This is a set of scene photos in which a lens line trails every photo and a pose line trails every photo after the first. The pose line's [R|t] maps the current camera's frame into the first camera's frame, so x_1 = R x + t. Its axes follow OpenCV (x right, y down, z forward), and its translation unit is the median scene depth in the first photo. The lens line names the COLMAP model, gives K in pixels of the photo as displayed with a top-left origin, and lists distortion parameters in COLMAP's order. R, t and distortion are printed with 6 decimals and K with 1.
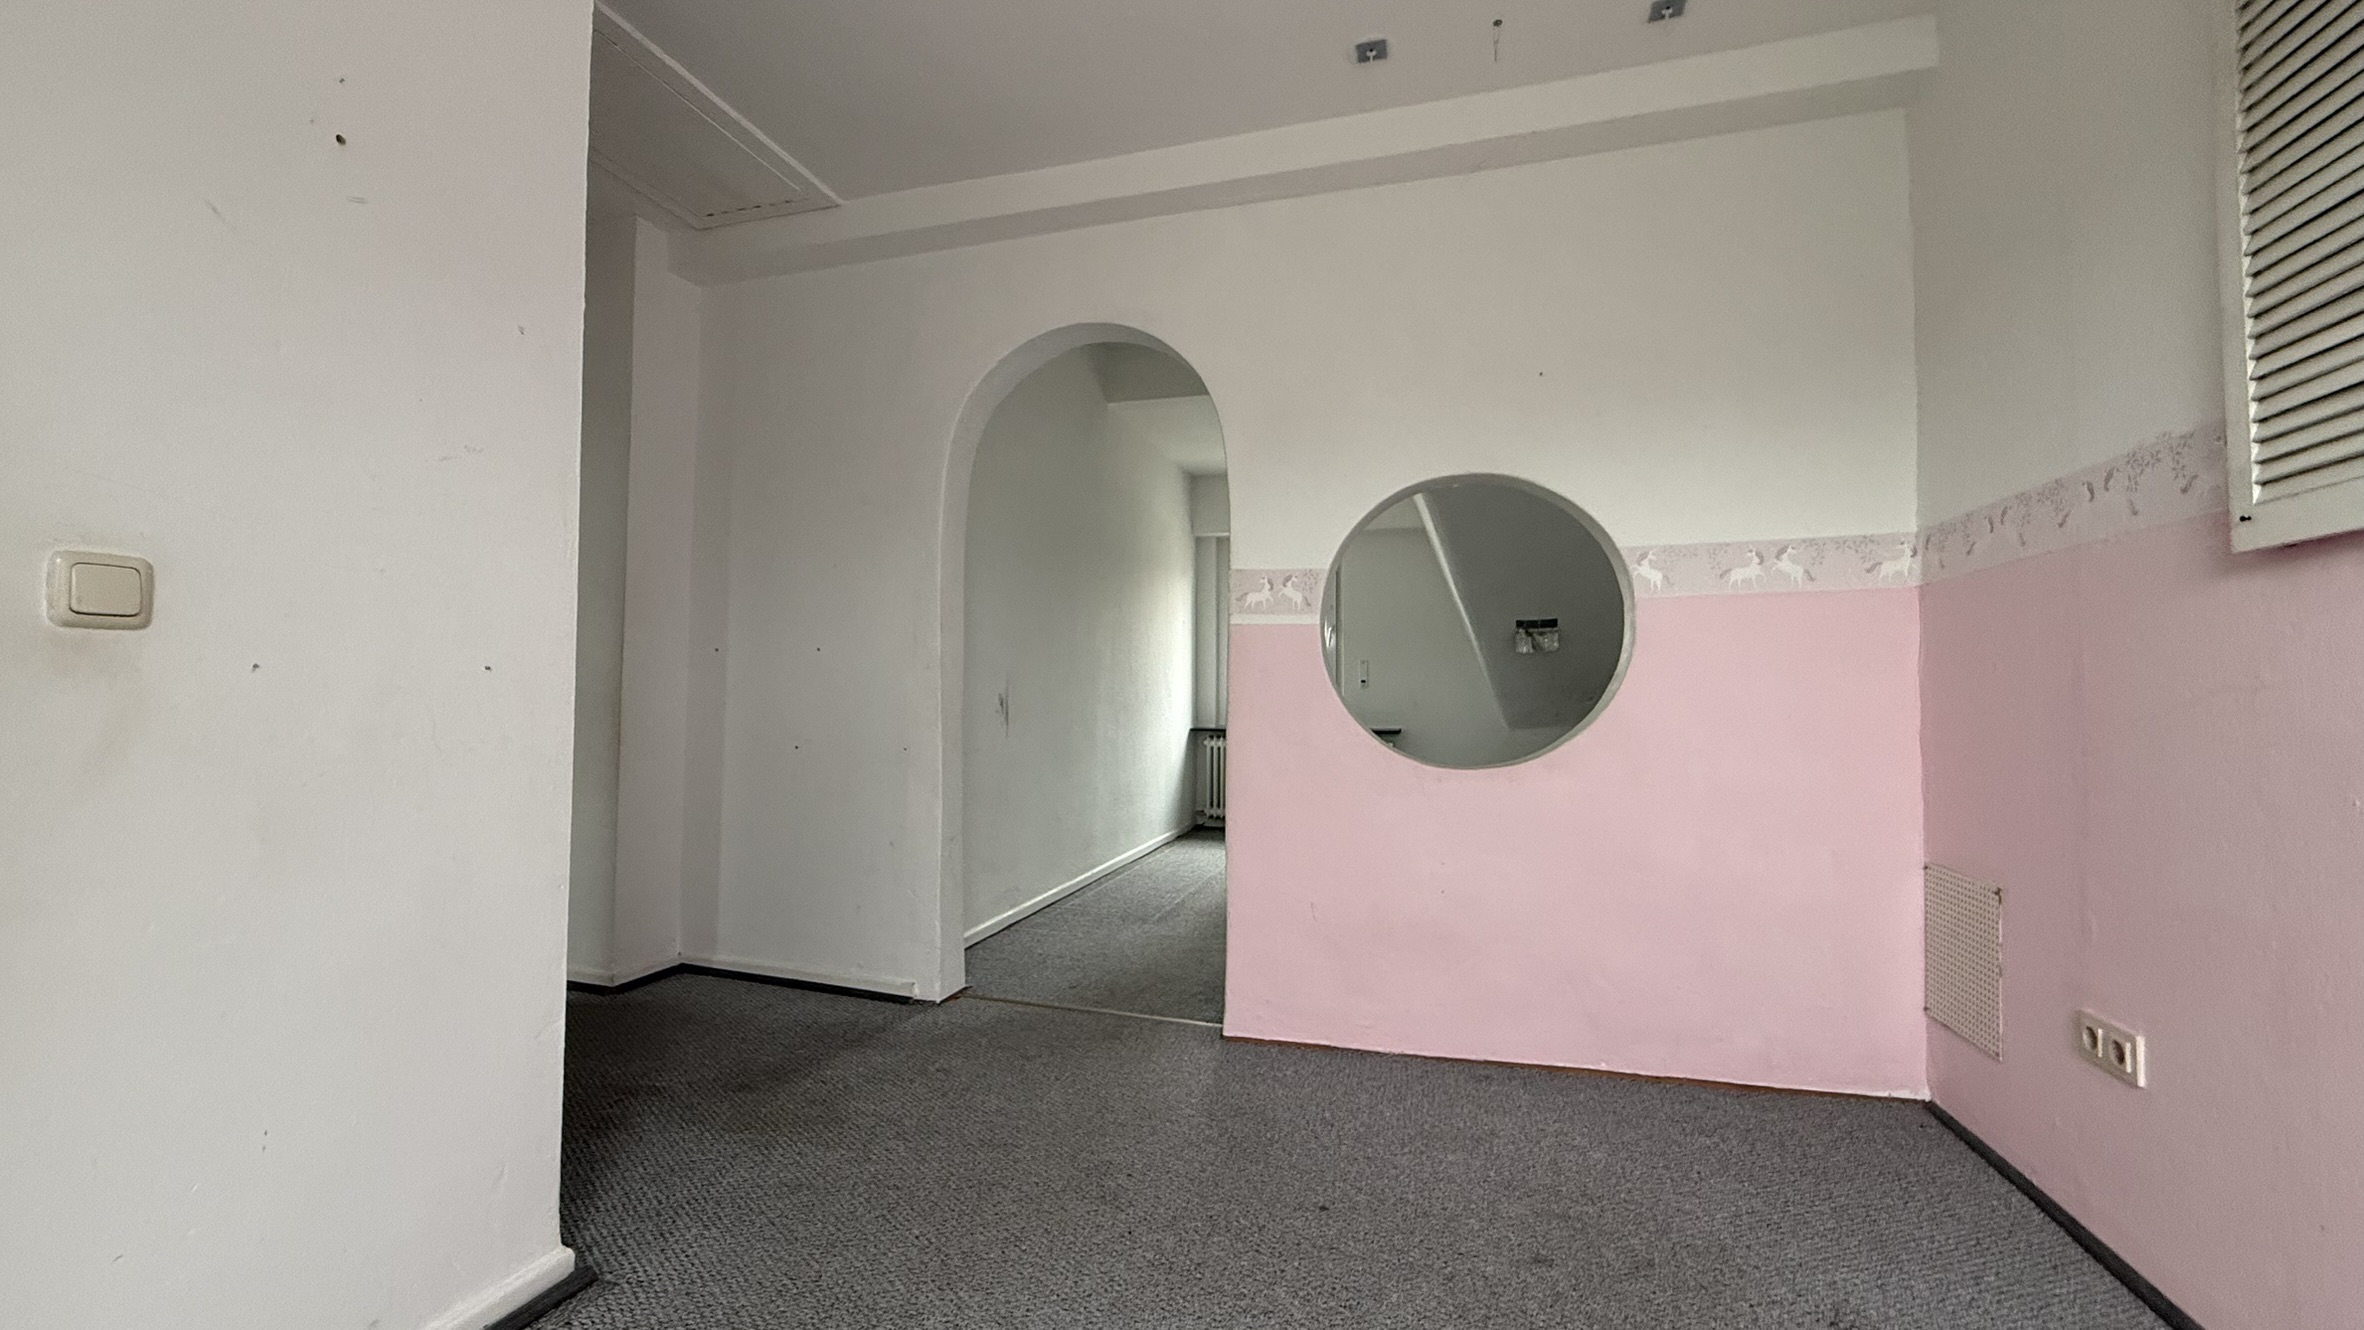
lens RADIAL K [[942.2, 0, 1174.2], [0, 942.2, 662.9], [0, 0, 1]] dist [0.001617, 0.000168]
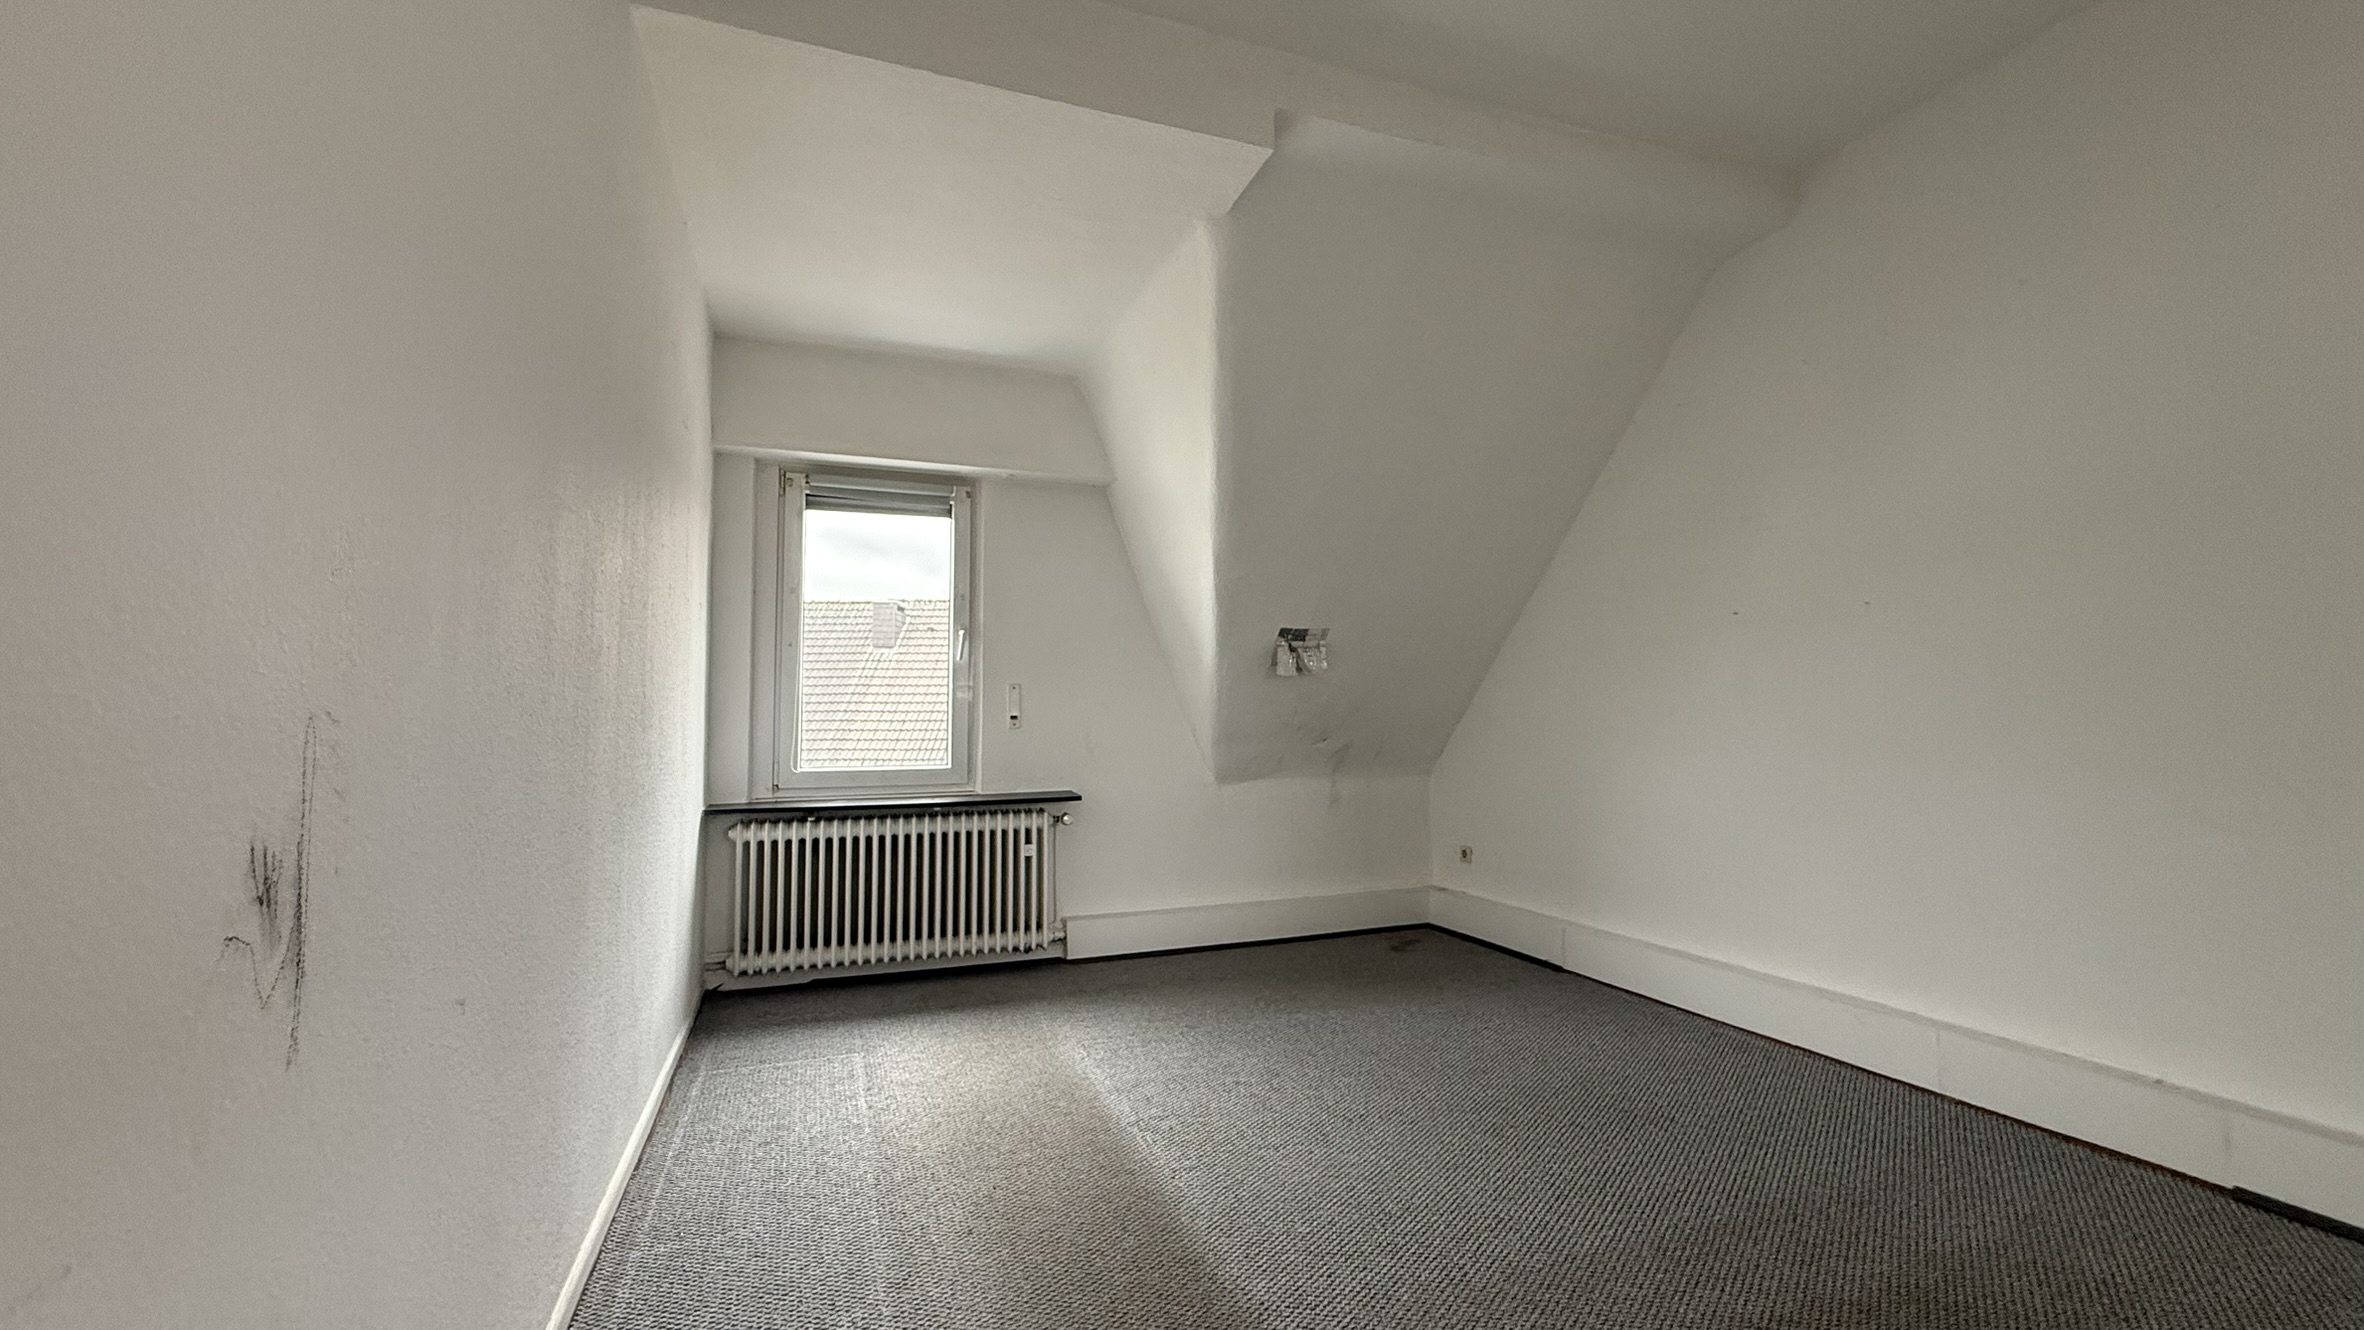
lens RADIAL K [[942.2, 0, 1174.2], [0, 942.2, 662.9], [0, 0, 1]] dist [0.001617, 0.000168]
pose [[0.802967, 0.027099, 0.595407, -0.101737], [-0.011884, 0.999495, -0.029463, 0.001012], [-0.595905, 0.016582, 0.802884, 0.498969]]
